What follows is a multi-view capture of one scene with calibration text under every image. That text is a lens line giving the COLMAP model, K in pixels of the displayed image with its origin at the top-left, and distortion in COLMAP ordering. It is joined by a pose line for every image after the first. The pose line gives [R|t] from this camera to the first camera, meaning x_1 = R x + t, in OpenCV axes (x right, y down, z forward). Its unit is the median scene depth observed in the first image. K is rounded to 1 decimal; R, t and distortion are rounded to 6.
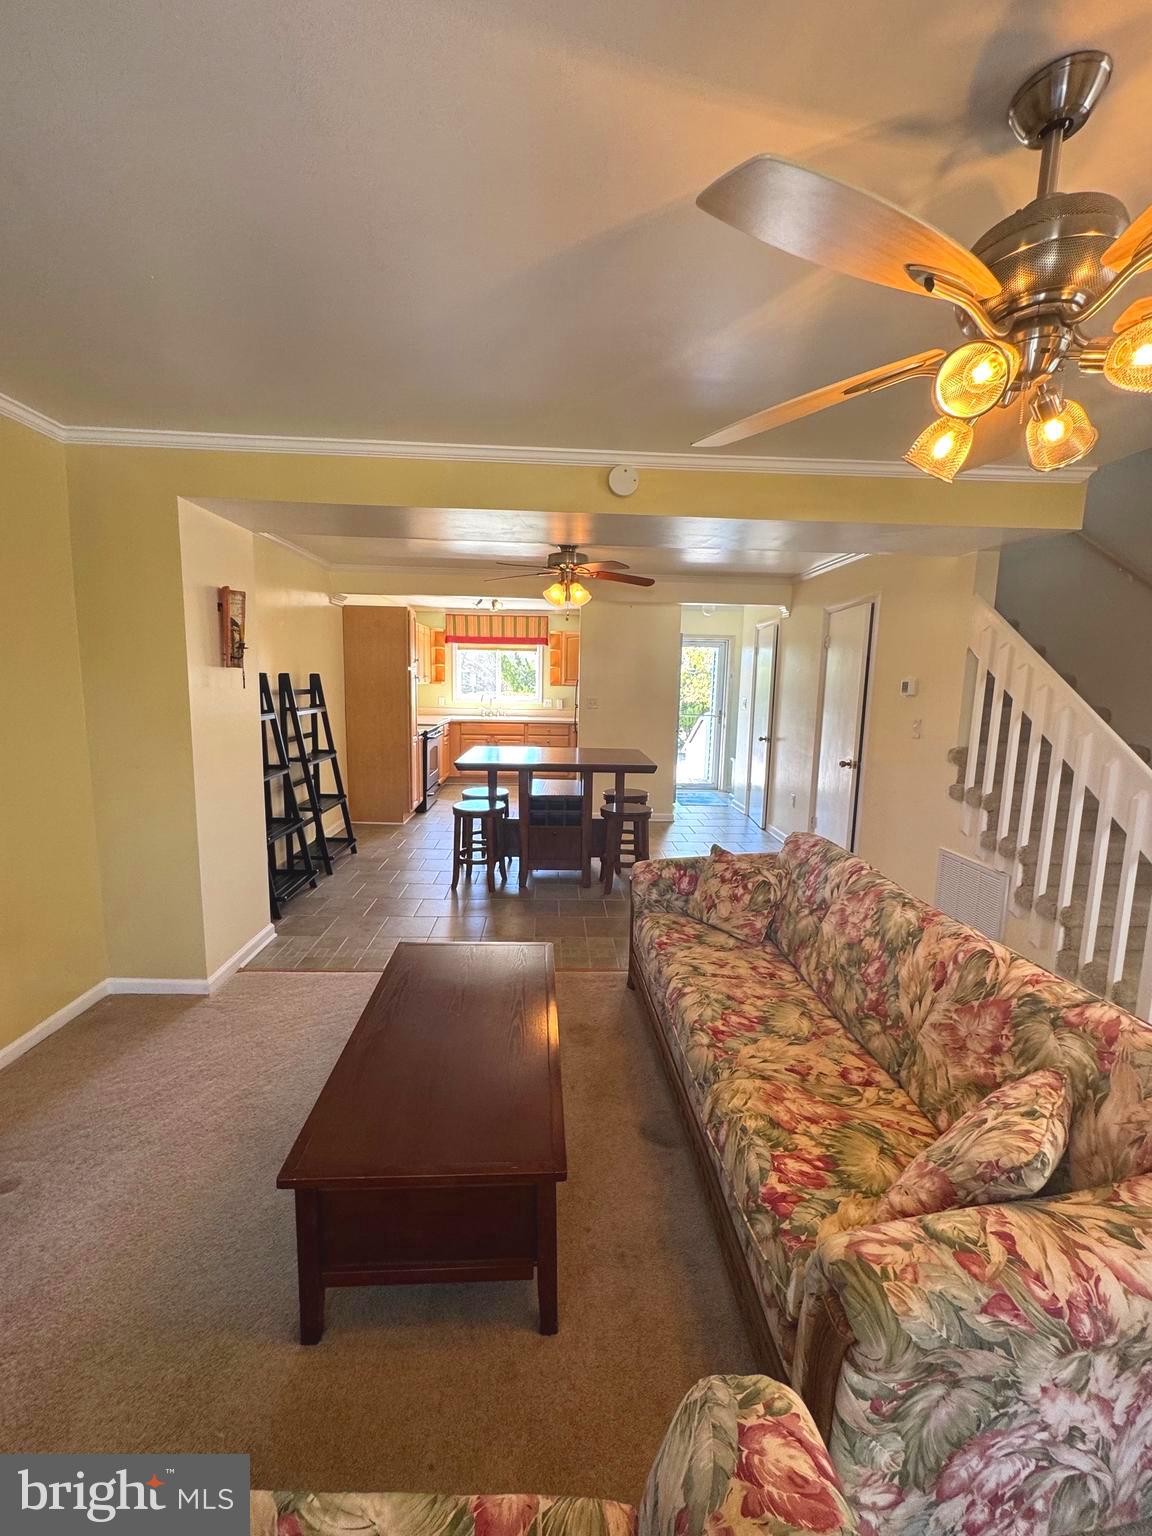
lens RADIAL K [[612.9, 0, 576.8], [0, 612.9, 768.9], [0, 0, 1]] dist [-0.003531, 0.000537]
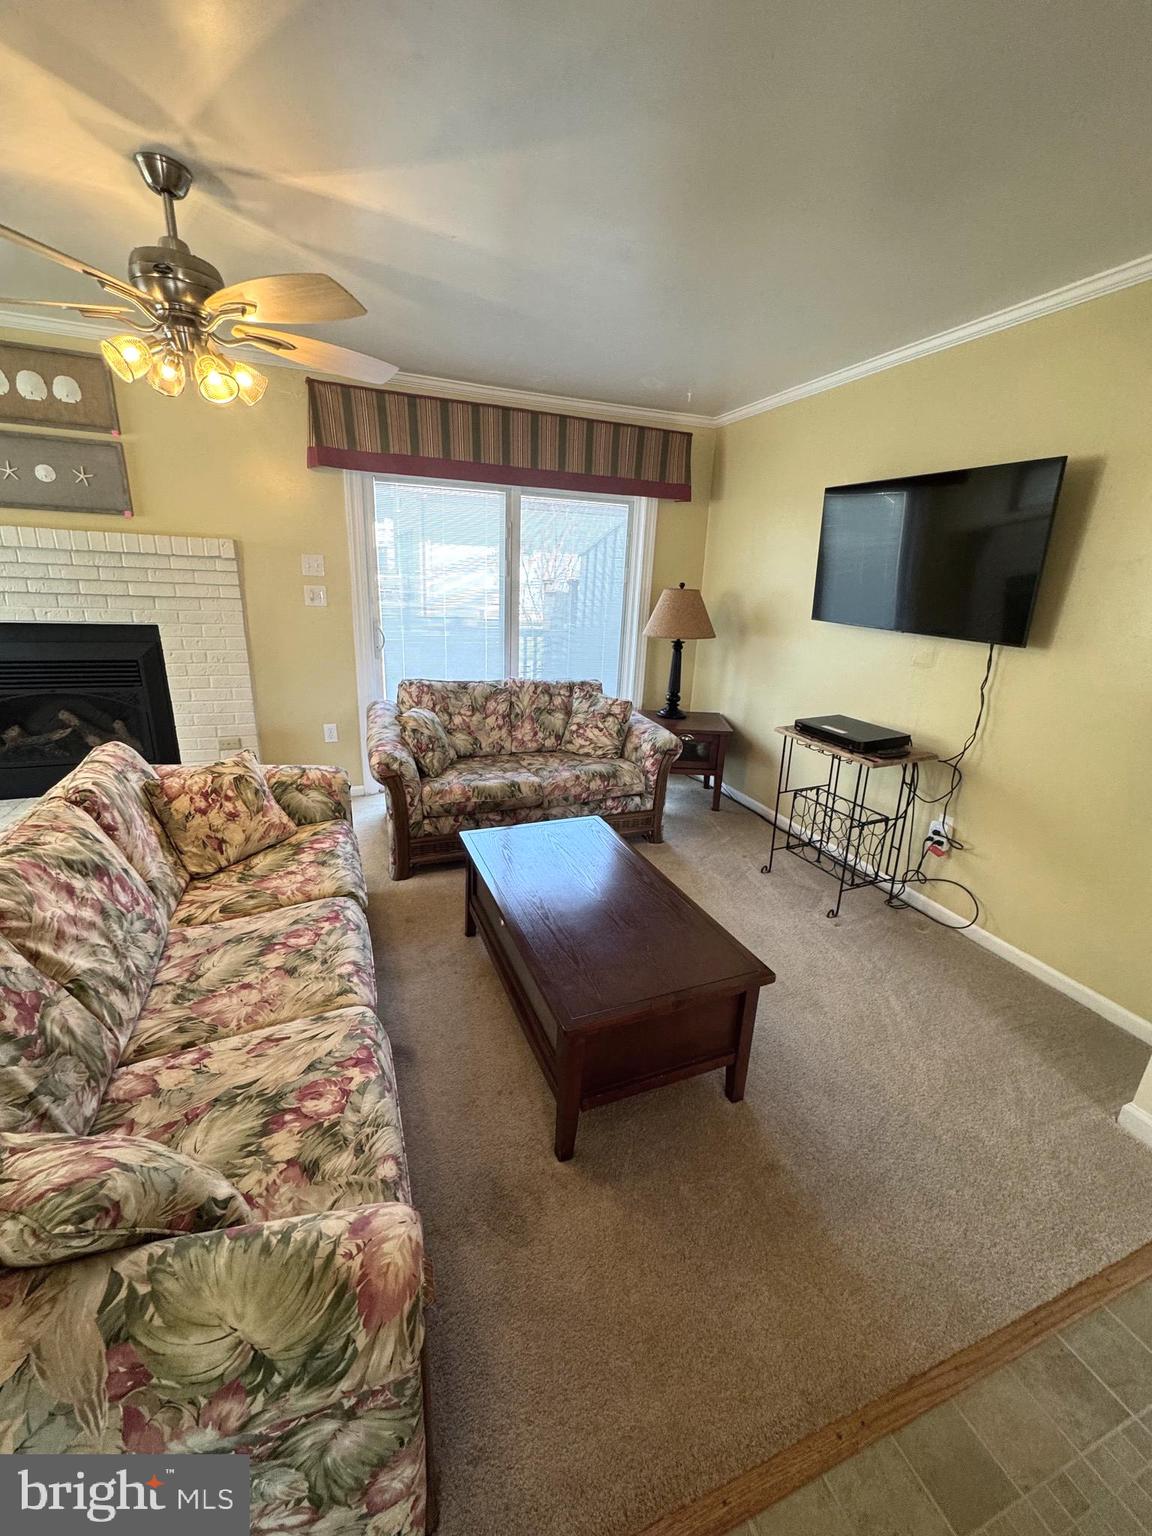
lens RADIAL K [[612.9, 0, 575.5], [0, 612.9, 767.6], [0, 0, 1]] dist [-0.003531, 0.000537]
pose [[-0.946967, 0.037964, -0.319081, 0.166247], [-0.106144, 0.900300, 0.422130, -0.241185], [0.303295, 0.433611, -0.848524, 1.844632]]
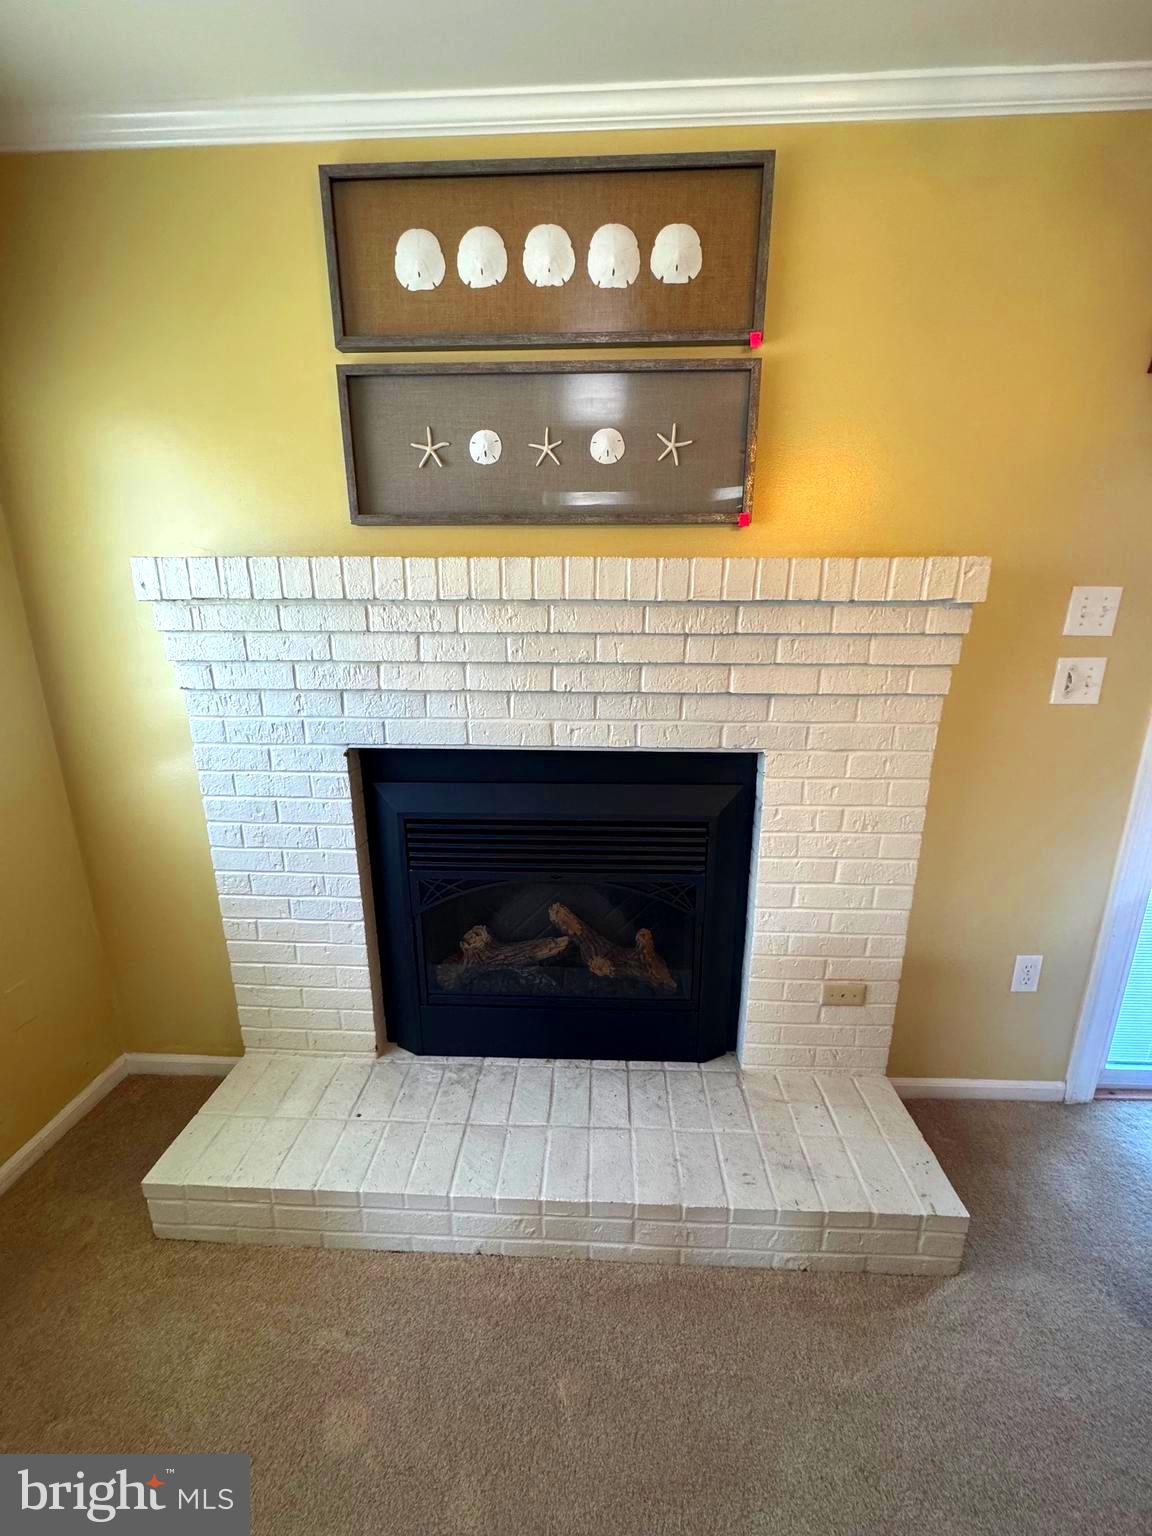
lens RADIAL K [[612.9, 0, 577.2], [0, 612.9, 766.8], [0, 0, 1]] dist [-0.003531, 0.000537]
pose [[-0.996370, -0.035412, 0.077408, 0.904119], [-0.002369, 0.920544, 0.390632, -0.042925], [-0.085091, 0.389031, -0.917286, 0.595186]]
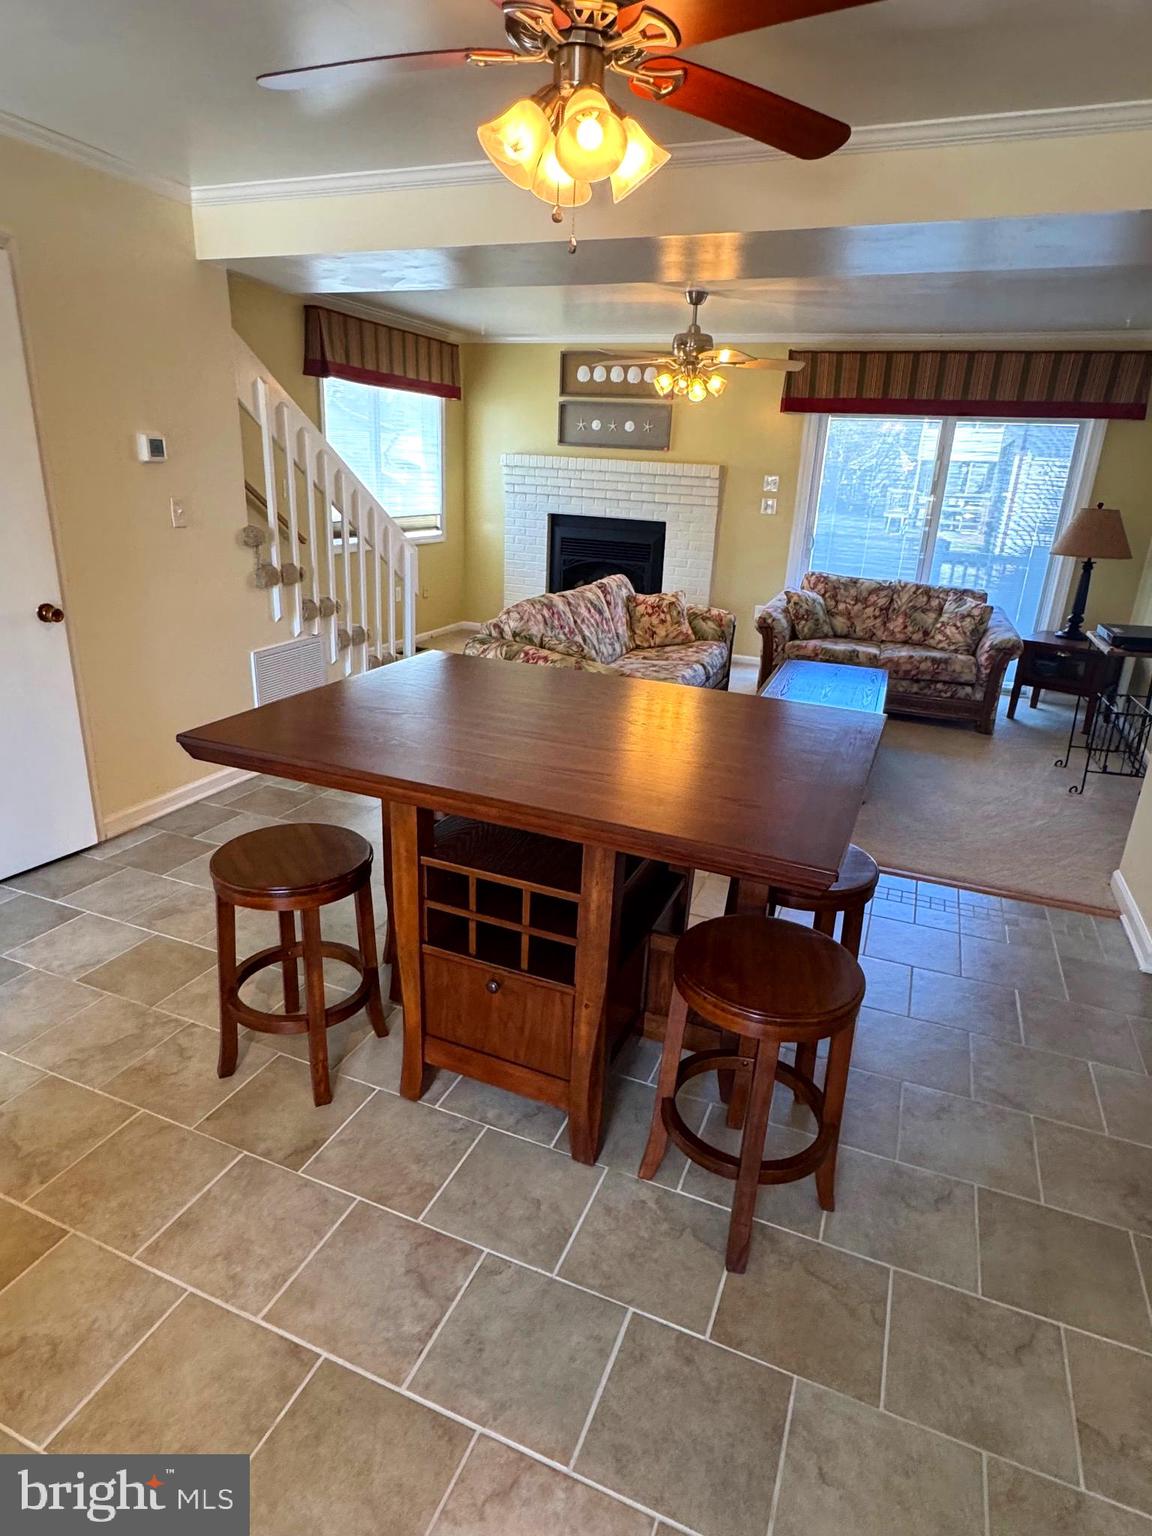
lens RADIAL K [[855.9, 0, 578.6], [0, 855.9, 764.4], [0, 0, 1]] dist [-0.003702, 0.001923]
pose [[-0.907644, -0.194947, 0.371723, -0.511510], [-0.003217, 0.888806, 0.458272, -0.505573], [-0.419728, 0.414752, -0.807347, 3.399744]]
